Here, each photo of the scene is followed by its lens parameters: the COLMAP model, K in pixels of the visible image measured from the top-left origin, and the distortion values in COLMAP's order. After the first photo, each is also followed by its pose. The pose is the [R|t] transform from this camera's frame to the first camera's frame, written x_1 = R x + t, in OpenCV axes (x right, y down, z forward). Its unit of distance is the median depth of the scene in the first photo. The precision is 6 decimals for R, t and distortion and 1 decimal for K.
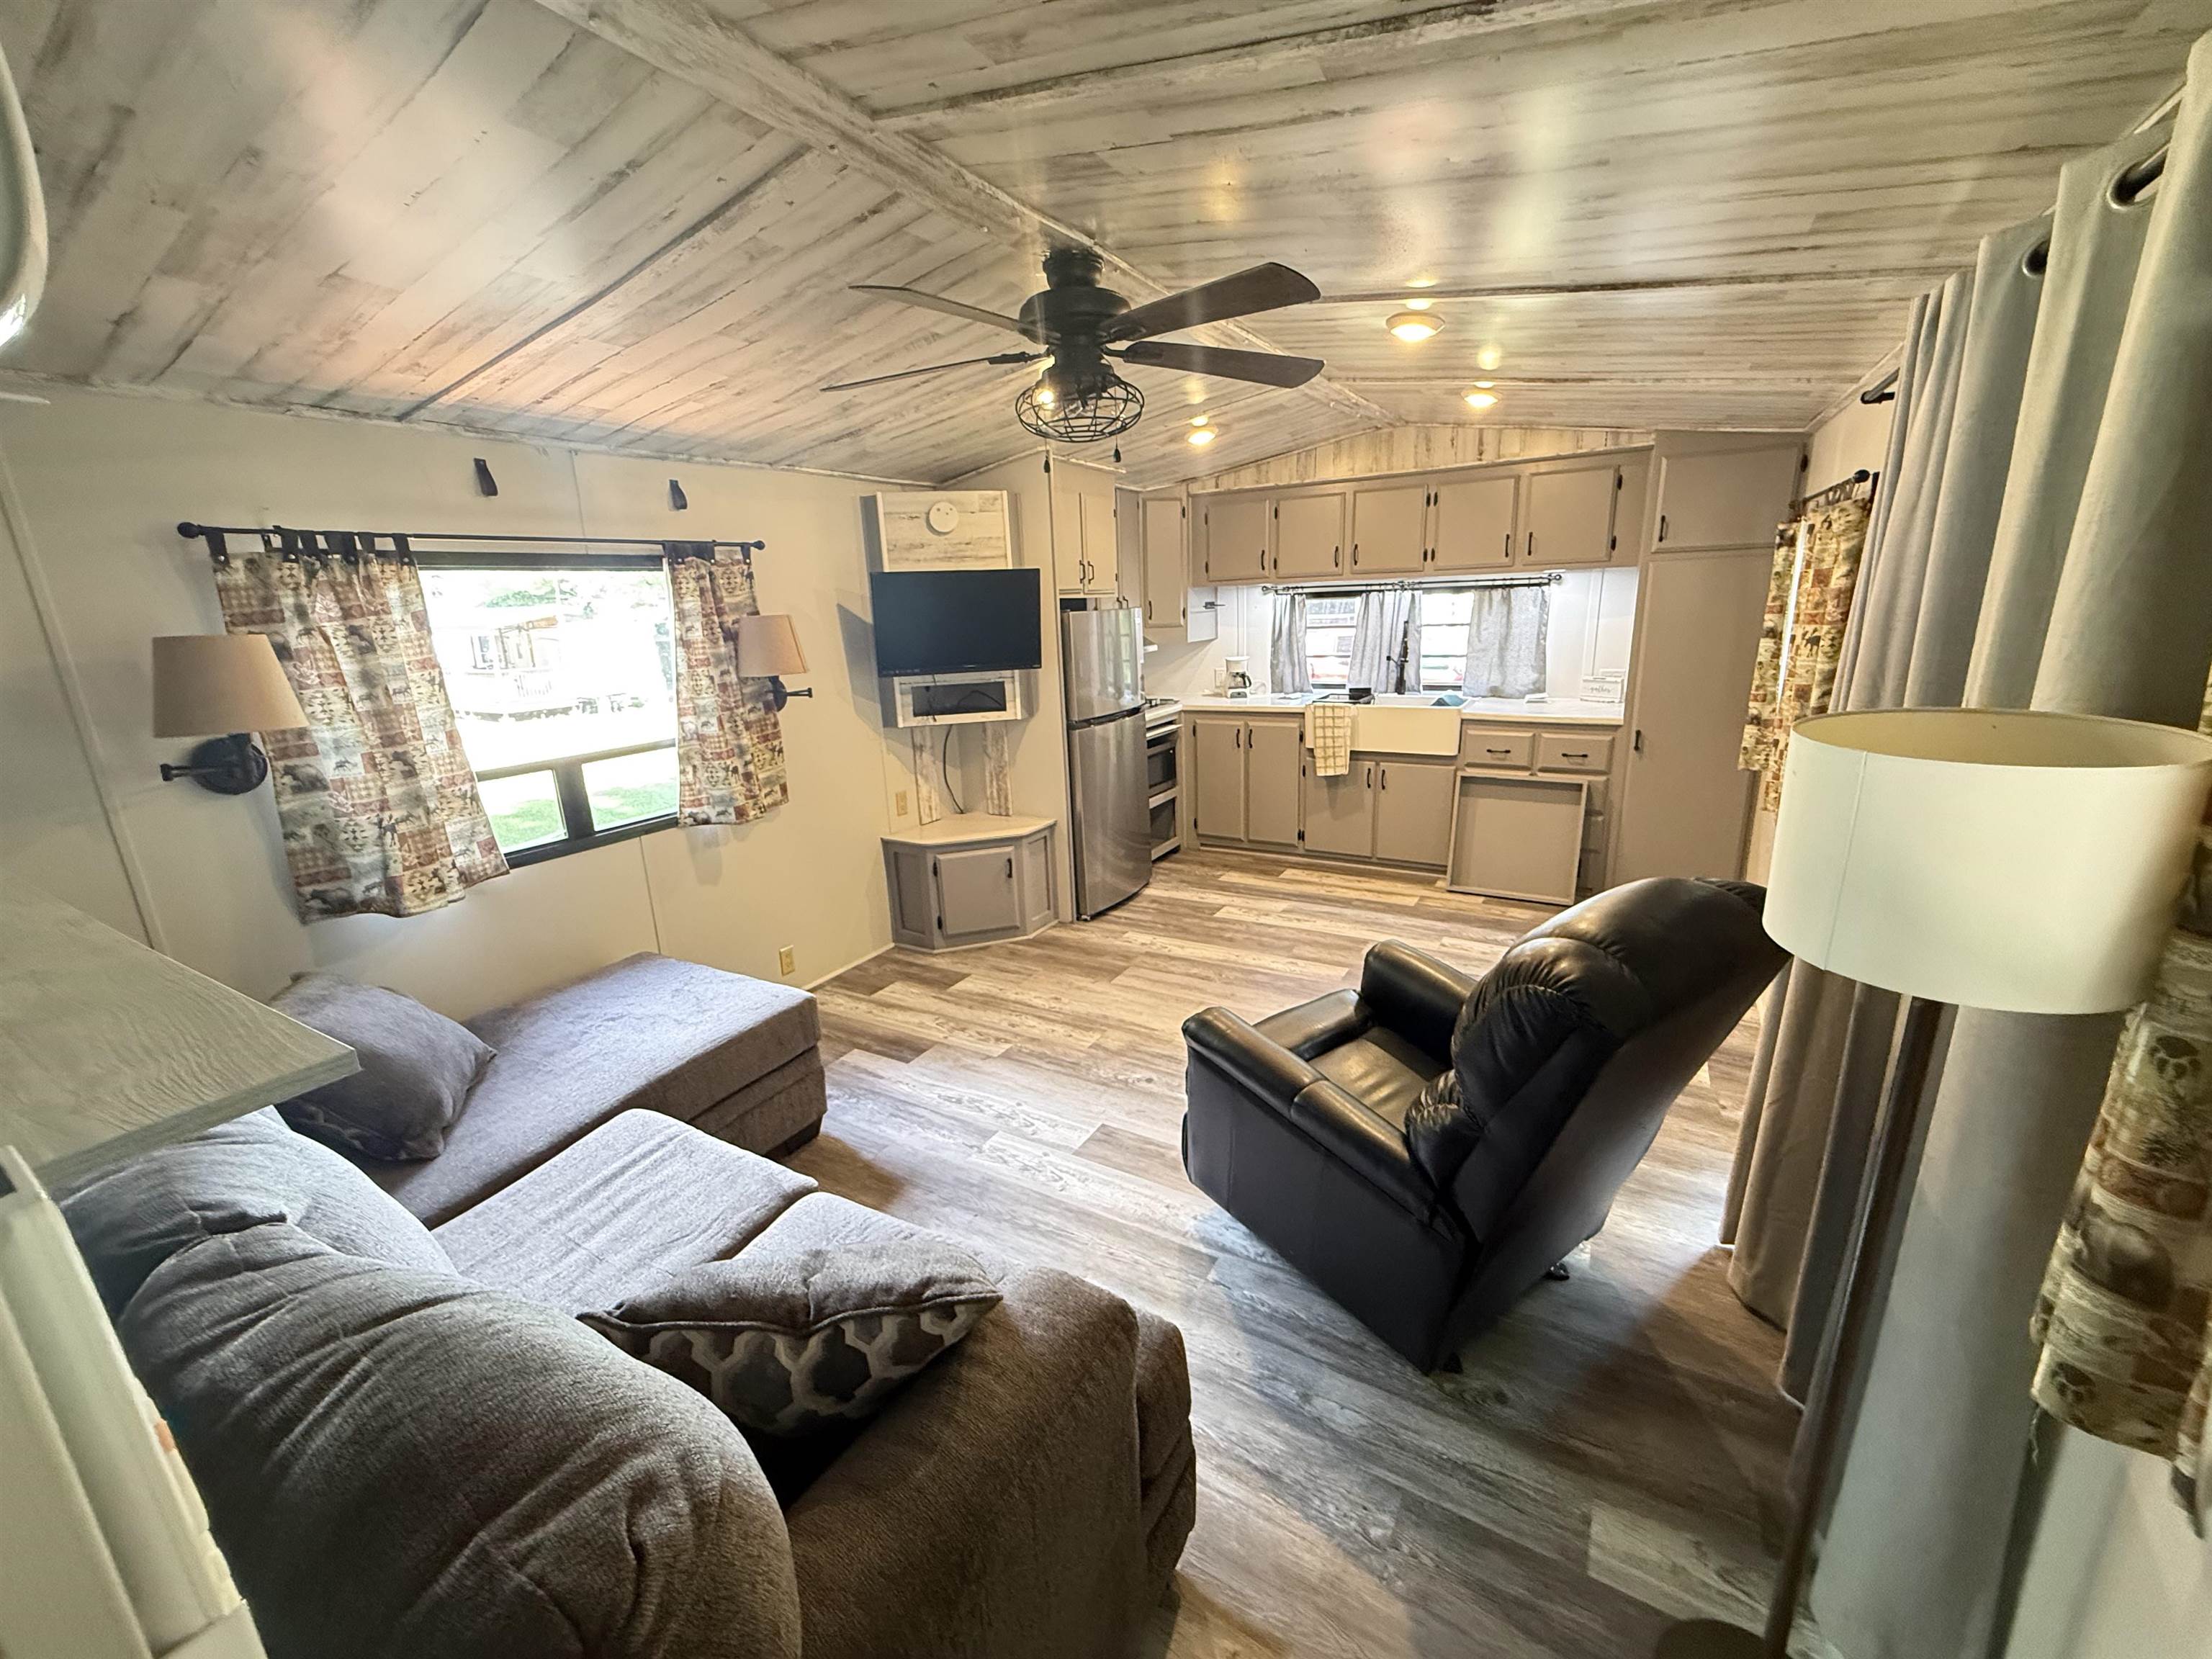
lens RADIAL K [[868.8, 0, 1106.0], [0, 868.8, 829.5], [0, 0, 1]] dist [0.000027, -0.000001]
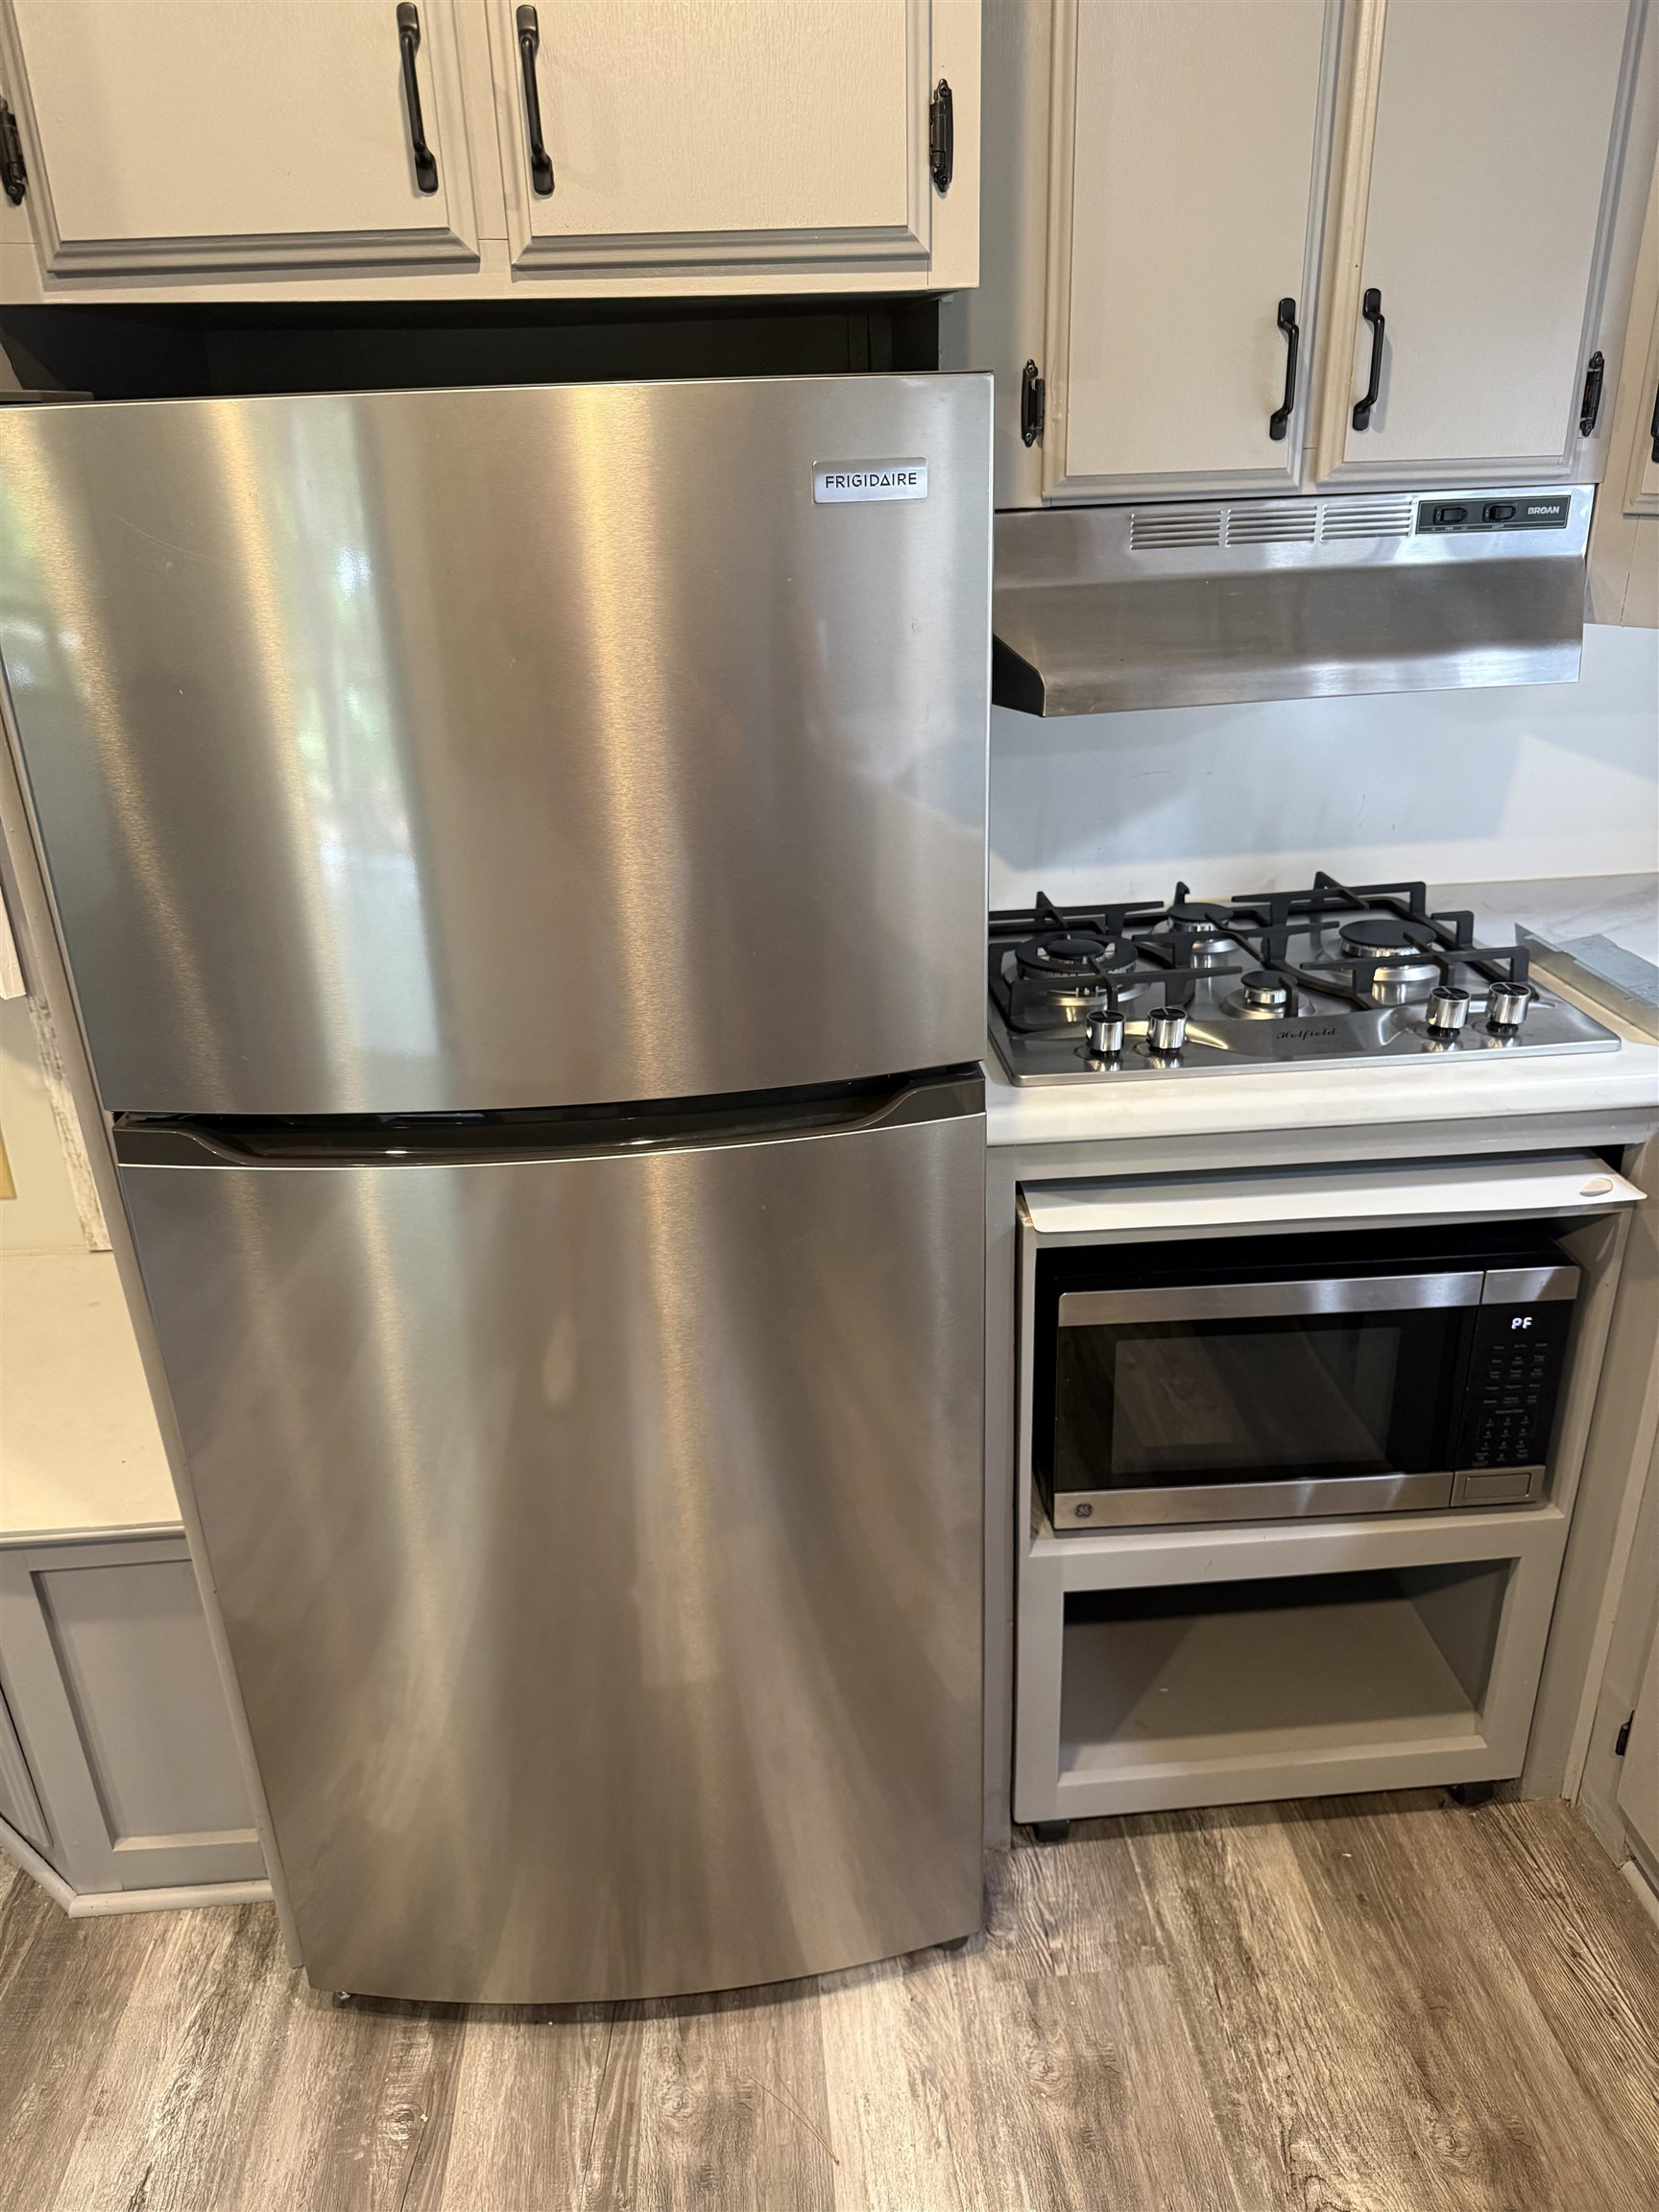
lens RADIAL K [[1765.0, 0, 829.5], [0, 1765.0, 1106.0], [0, 0, 1]] dist [0.000250, 0.000017]
pose [[0.574480, 0.319013, -0.753793, 0.264747], [-0.210315, 0.947534, 0.240721, -0.198522], [0.791038, 0.020245, 0.611432, 0.767359]]
